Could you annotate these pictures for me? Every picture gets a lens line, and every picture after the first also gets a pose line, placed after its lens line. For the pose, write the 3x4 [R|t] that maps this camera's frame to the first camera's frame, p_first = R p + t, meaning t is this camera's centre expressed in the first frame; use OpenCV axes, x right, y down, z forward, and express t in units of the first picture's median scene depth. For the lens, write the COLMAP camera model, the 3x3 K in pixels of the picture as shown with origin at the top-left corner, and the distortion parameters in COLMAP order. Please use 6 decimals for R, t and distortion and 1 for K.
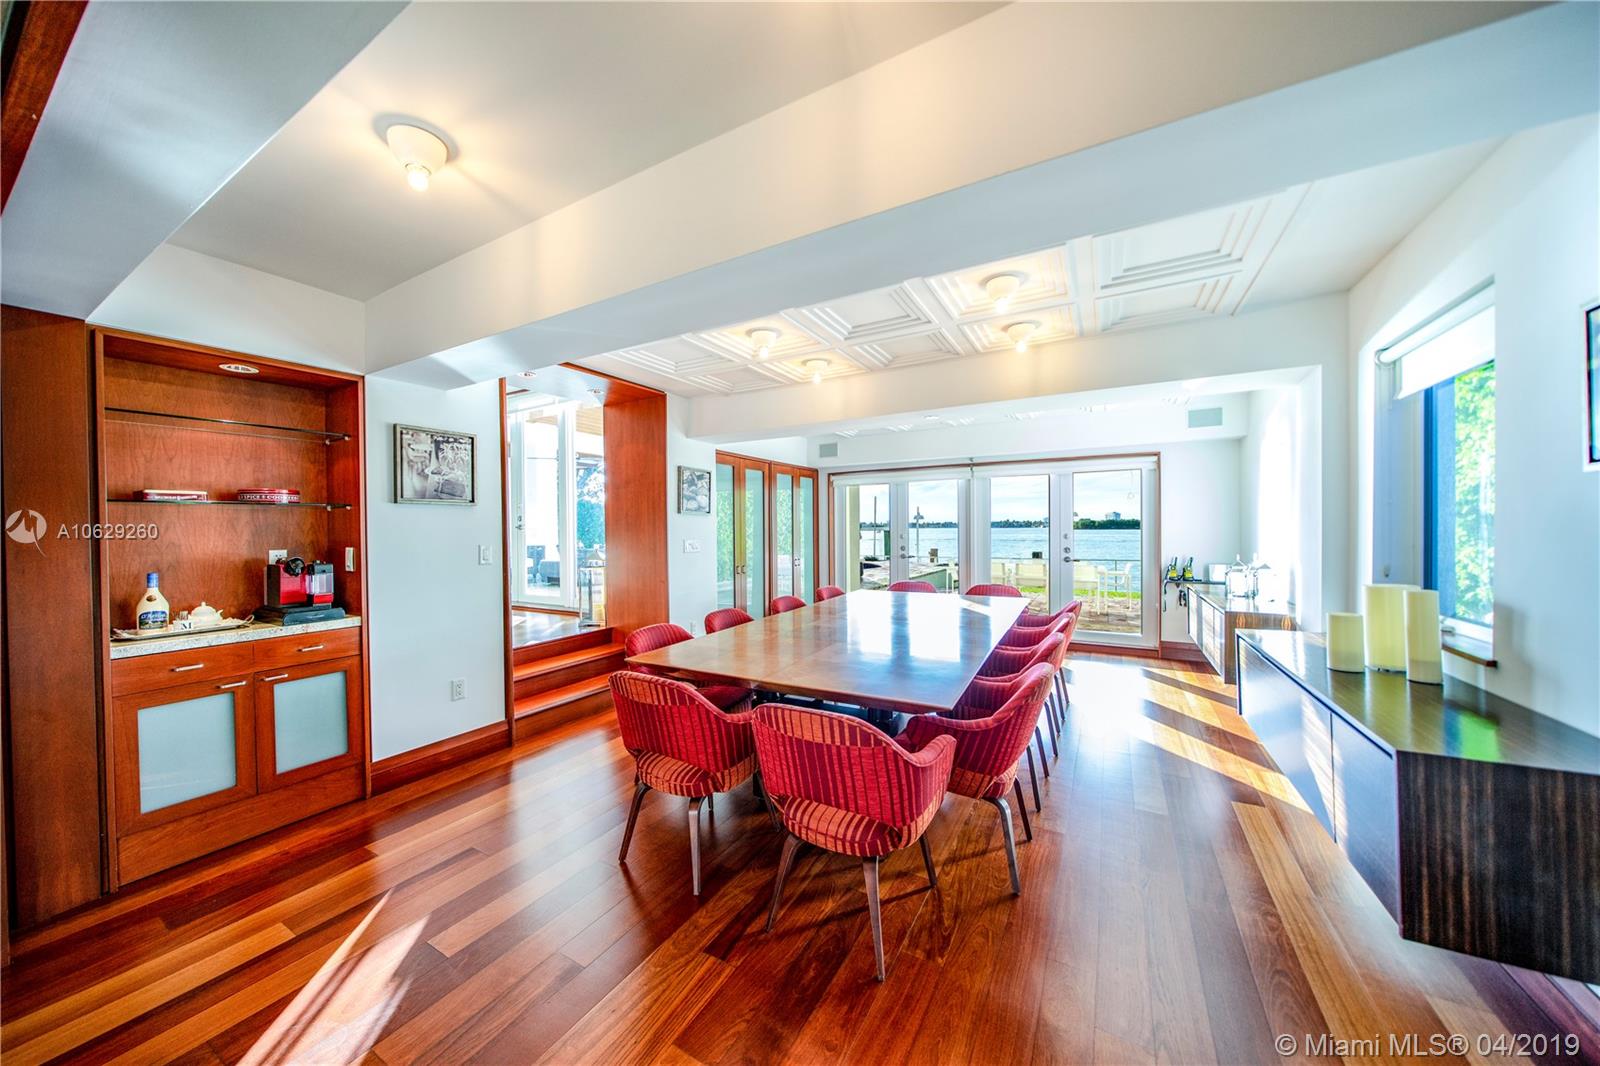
lens RADIAL K [[556.2, 0, 782.2], [0, 556.2, 529.9], [0, 0, 1]] dist [-0.004726, -0.000349]
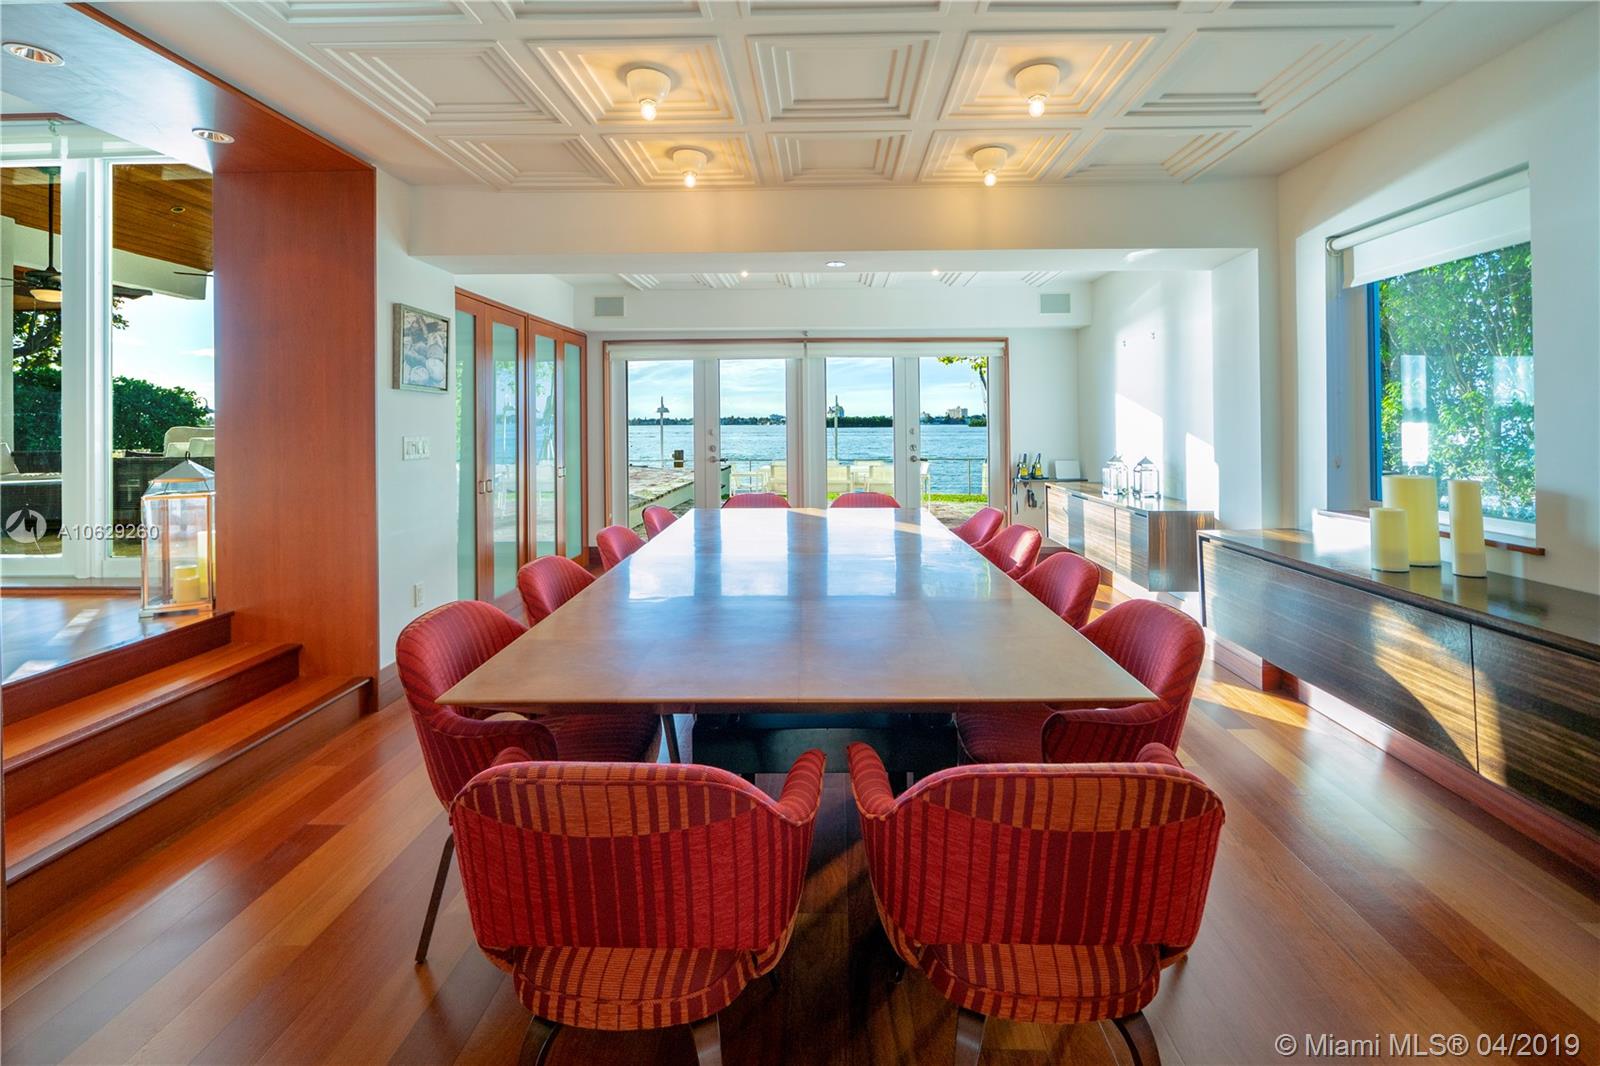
lens RADIAL K [[686.2, 0, 813.8], [0, 686.2, 416.1], [0, 0, 1]] dist [-0.002287, 0.000316]
pose [[0.869646, 0.010526, 0.493563, -0.150886], [-0.002083, 0.999842, -0.017652, 0.008012], [-0.493671, 0.014323, 0.869531, 0.192000]]
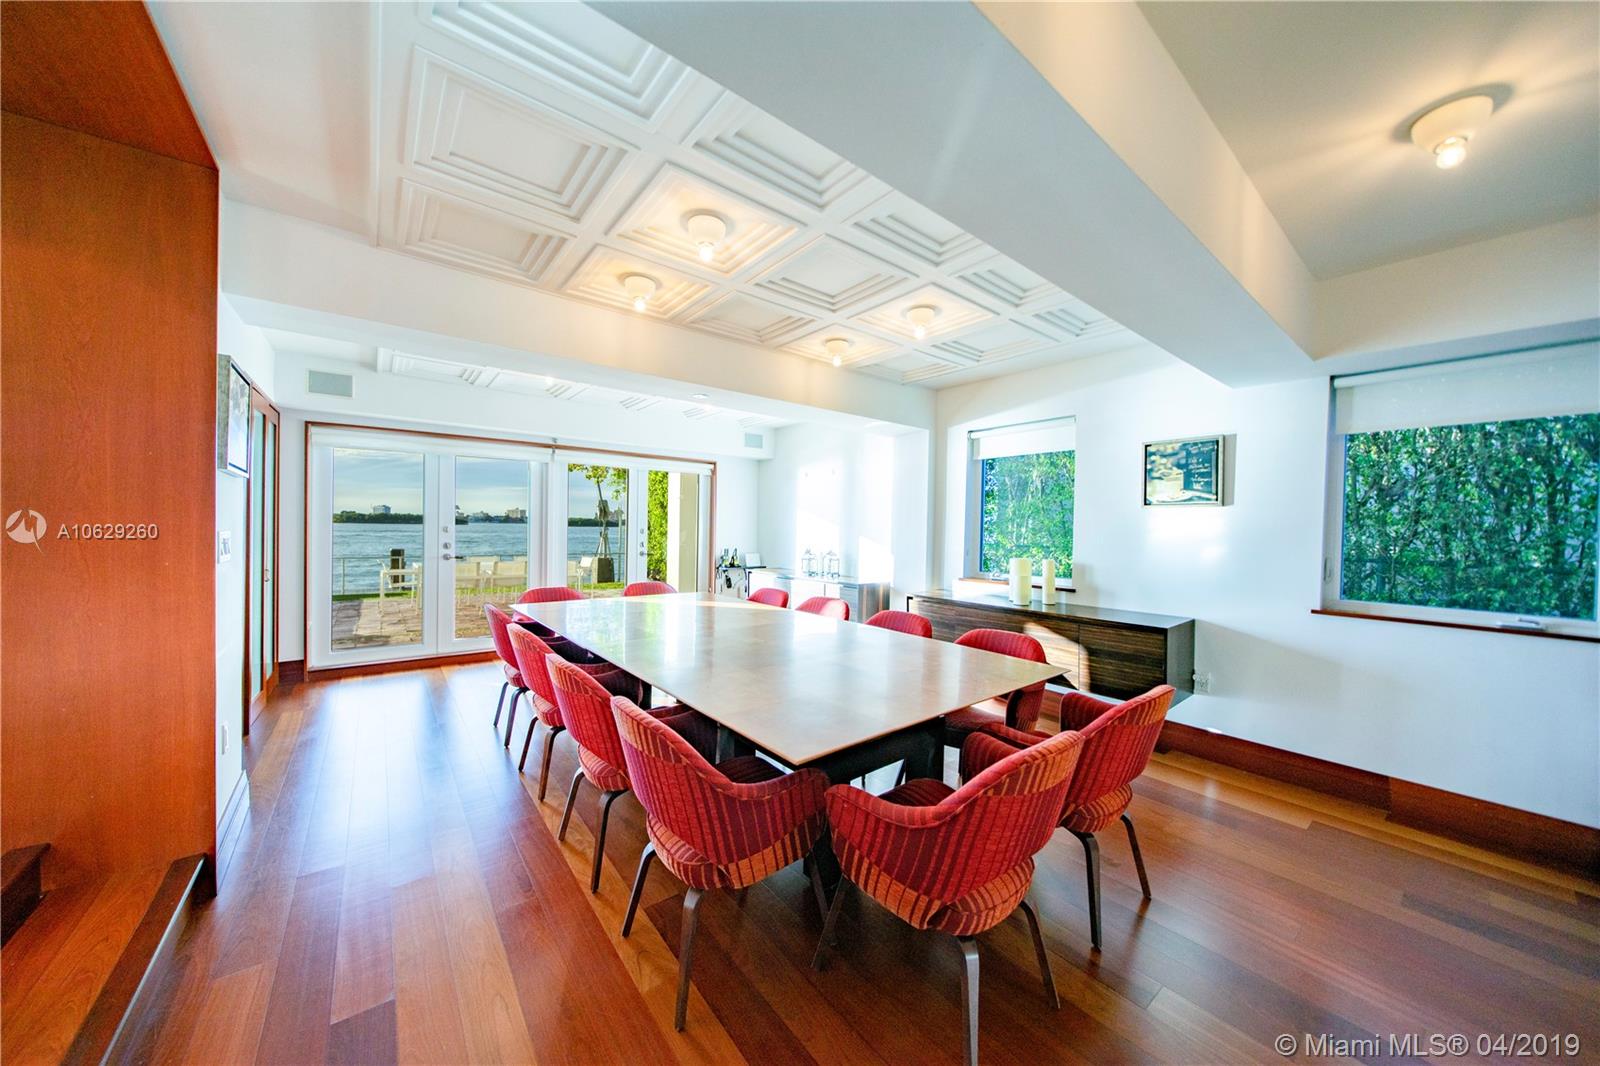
lens RADIAL K [[556.2, 0, 798.9], [0, 556.2, 535.1], [0, 0, 1]] dist [-0.004726, -0.000349]
pose [[0.347597, 0.002421, 0.937641, -0.400311], [-0.019174, 0.999806, 0.004526, 0.009855], [-0.937448, -0.019551, 0.347576, 0.425206]]
